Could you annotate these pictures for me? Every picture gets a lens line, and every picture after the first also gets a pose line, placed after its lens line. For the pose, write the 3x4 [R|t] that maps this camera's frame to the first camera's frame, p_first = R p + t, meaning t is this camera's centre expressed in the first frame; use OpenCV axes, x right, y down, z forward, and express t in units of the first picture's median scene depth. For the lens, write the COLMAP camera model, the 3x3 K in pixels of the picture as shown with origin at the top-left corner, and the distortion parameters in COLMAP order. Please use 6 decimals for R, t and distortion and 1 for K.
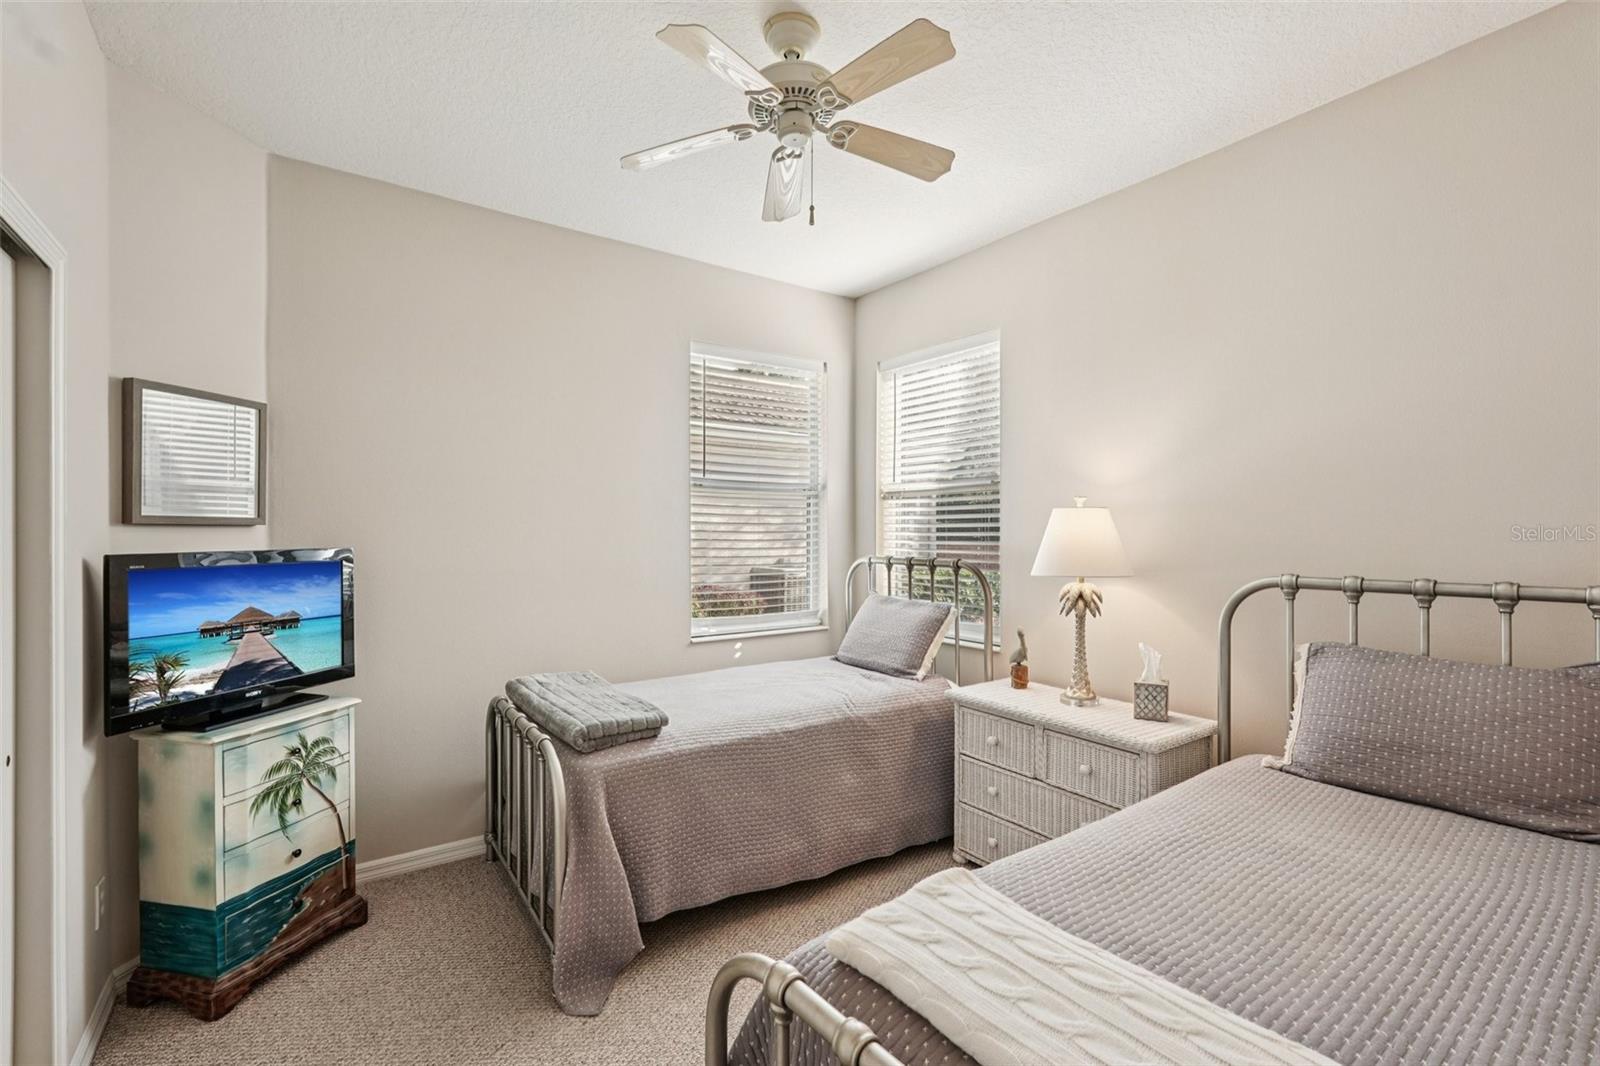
lens RADIAL K [[709.5, 0, 805.1], [0, 709.5, 532.7], [0, 0, 1]] dist [-0.006951, 0.002694]
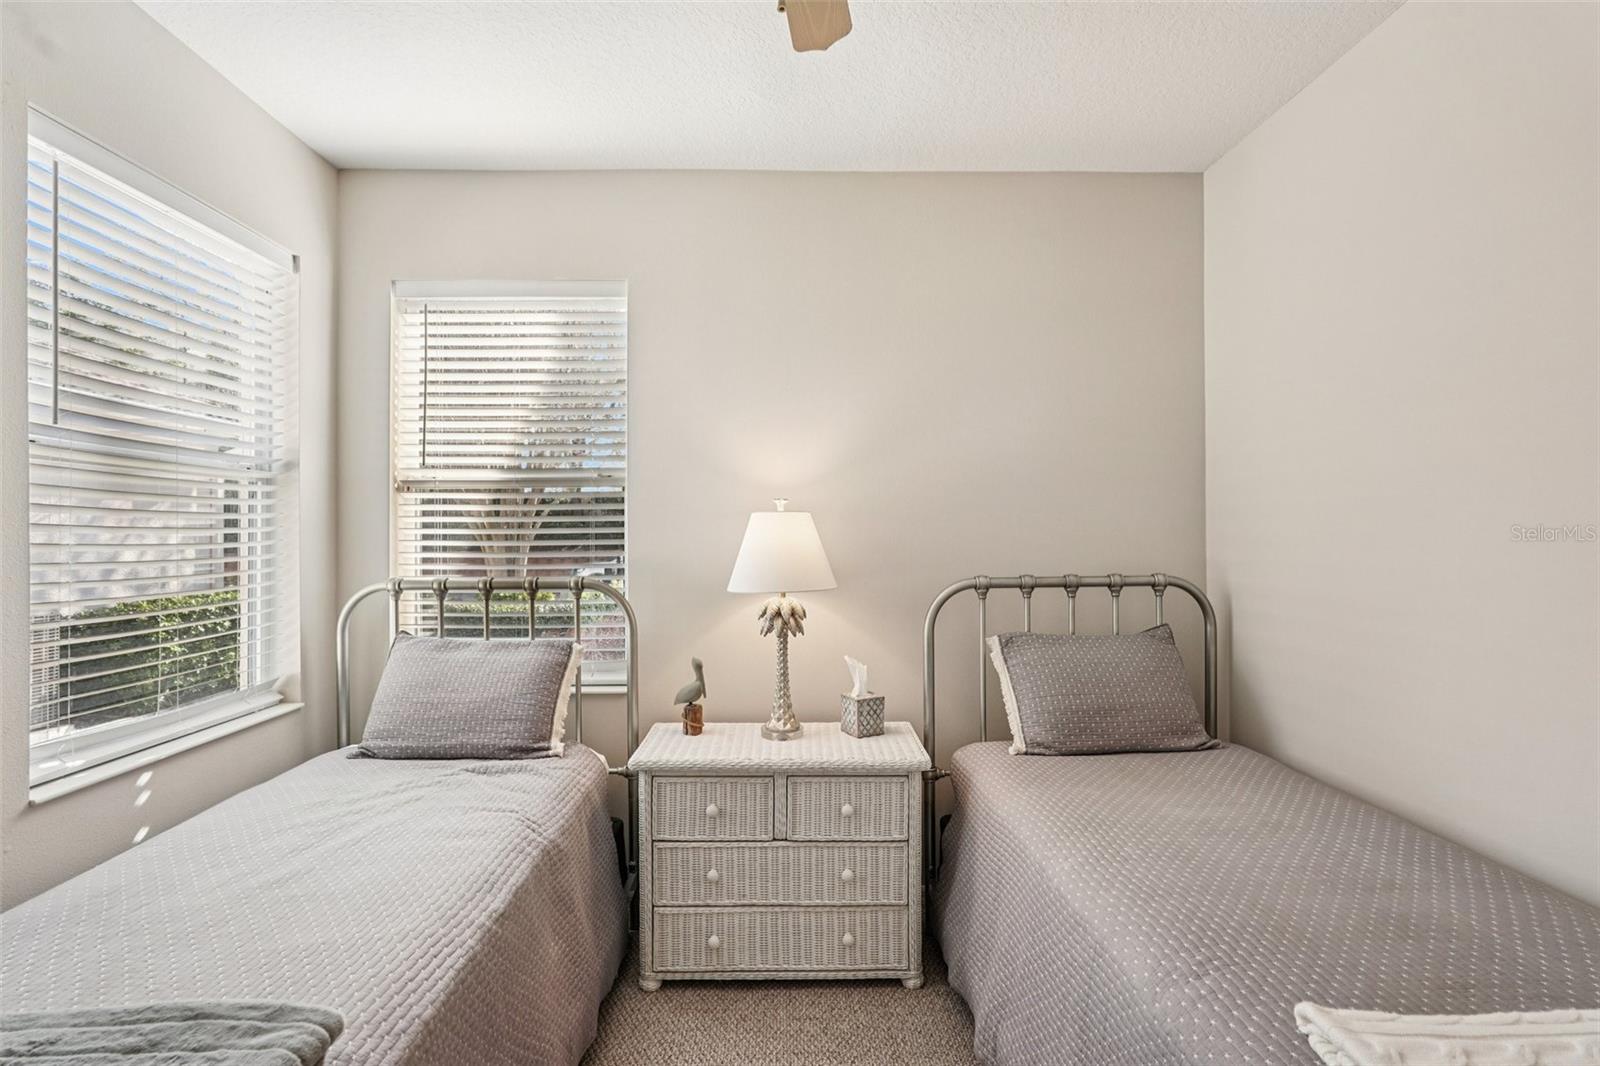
lens RADIAL K [[709.5, 0, 803.1], [0, 709.5, 529.8], [0, 0, 1]] dist [-0.006951, 0.002694]
pose [[0.569809, 0.002219, 0.821774, -0.294125], [0.007468, 0.999941, -0.007878, -0.005380], [-0.821743, 0.010626, 0.569759, 0.441797]]
